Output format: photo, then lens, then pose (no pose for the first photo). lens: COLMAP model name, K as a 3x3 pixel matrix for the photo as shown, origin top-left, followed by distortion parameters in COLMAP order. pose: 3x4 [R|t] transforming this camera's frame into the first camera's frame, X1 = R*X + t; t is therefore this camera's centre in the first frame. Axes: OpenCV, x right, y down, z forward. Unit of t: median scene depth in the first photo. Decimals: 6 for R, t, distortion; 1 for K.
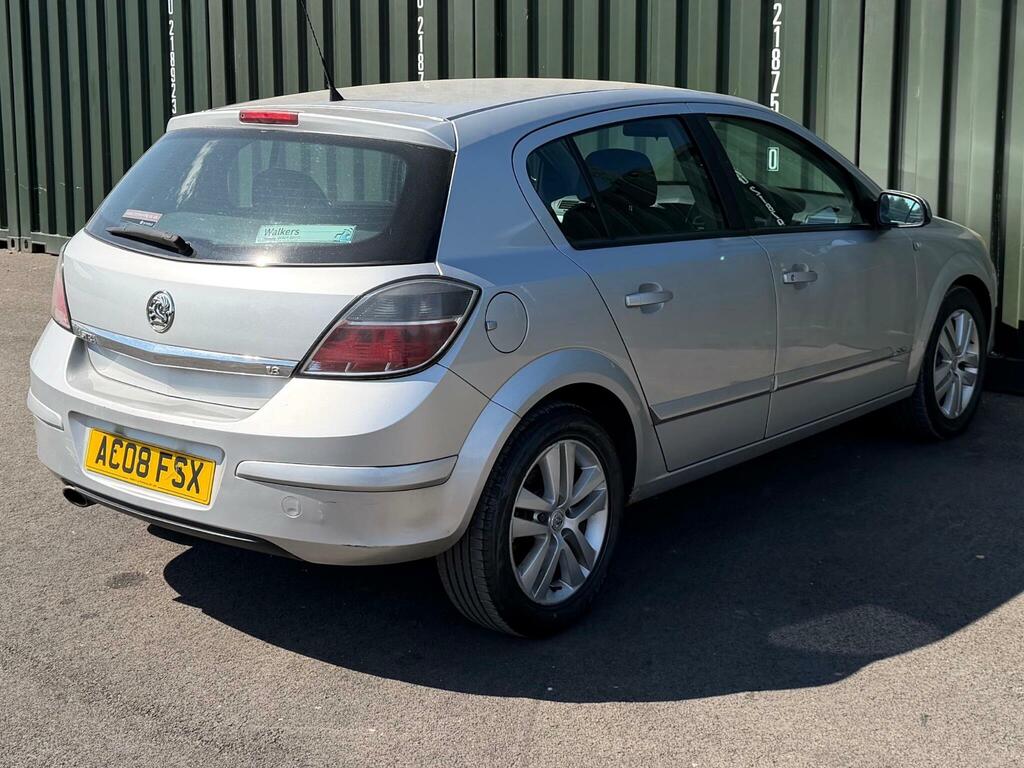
lens RADIAL K [[1498.8, 0, 512.2], [0, 1498.8, 370.1], [0, 0, 1]] dist [0.084404, 0.015299]
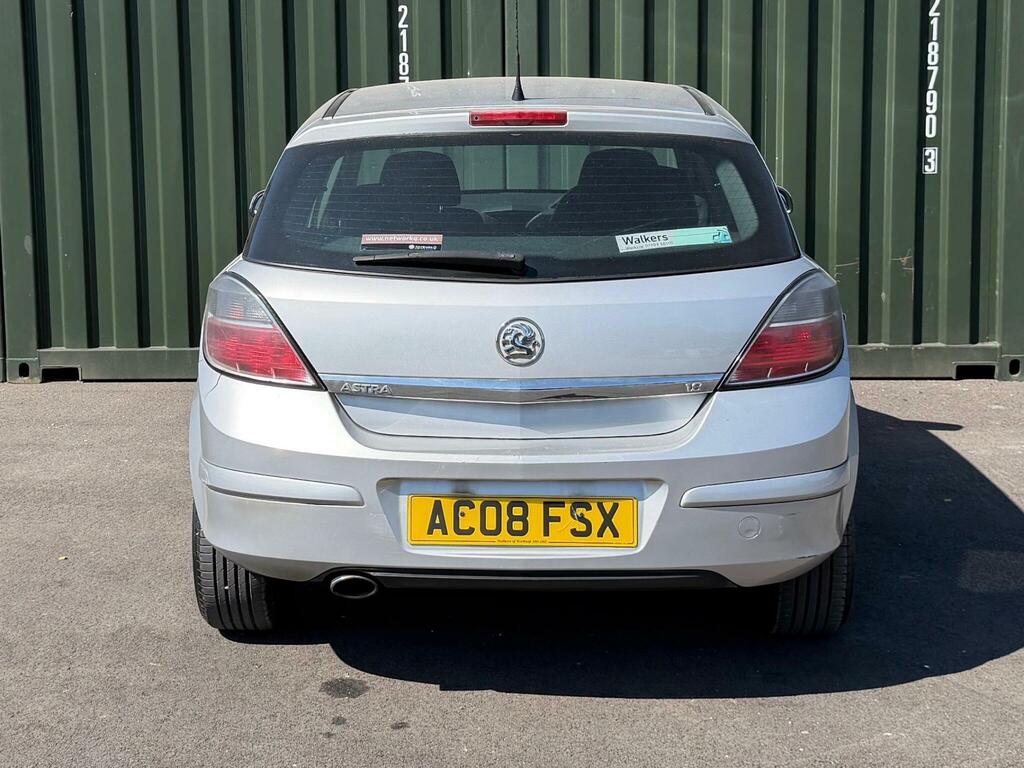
lens RADIAL K [[1712.7, 0, 512.0], [0, 1712.7, 384.0], [0, 0, 1]] dist [0.052110, 0.044553]
pose [[0.785992, -0.114147, 0.607608, -0.814536], [0.130459, 0.991300, 0.017469, -0.031812], [-0.604315, 0.065537, 0.794045, 0.215892]]
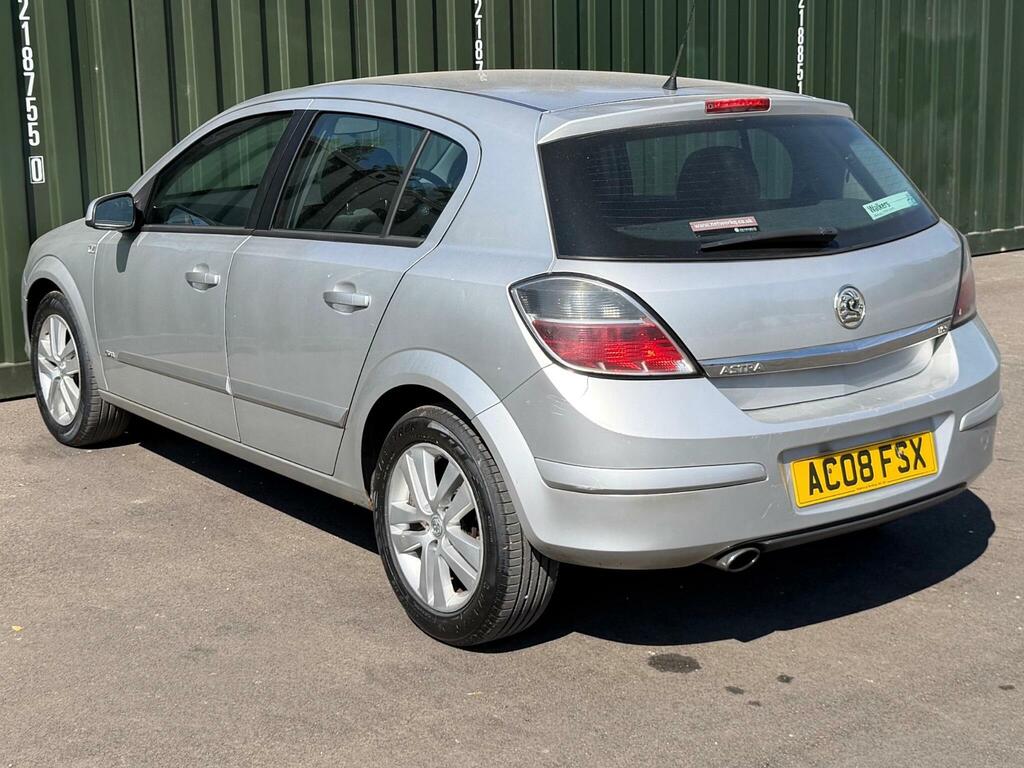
lens RADIAL K [[1470.0, 0, 564.7], [0, 1470.0, 379.9], [0, 0, 1]] dist [0.042319, 0.056802]
pose [[0.229071, -0.209756, 0.950541, -1.136827], [0.211584, 0.963889, 0.161712, -0.178292], [-0.950136, 0.164075, 0.265180, 0.904996]]
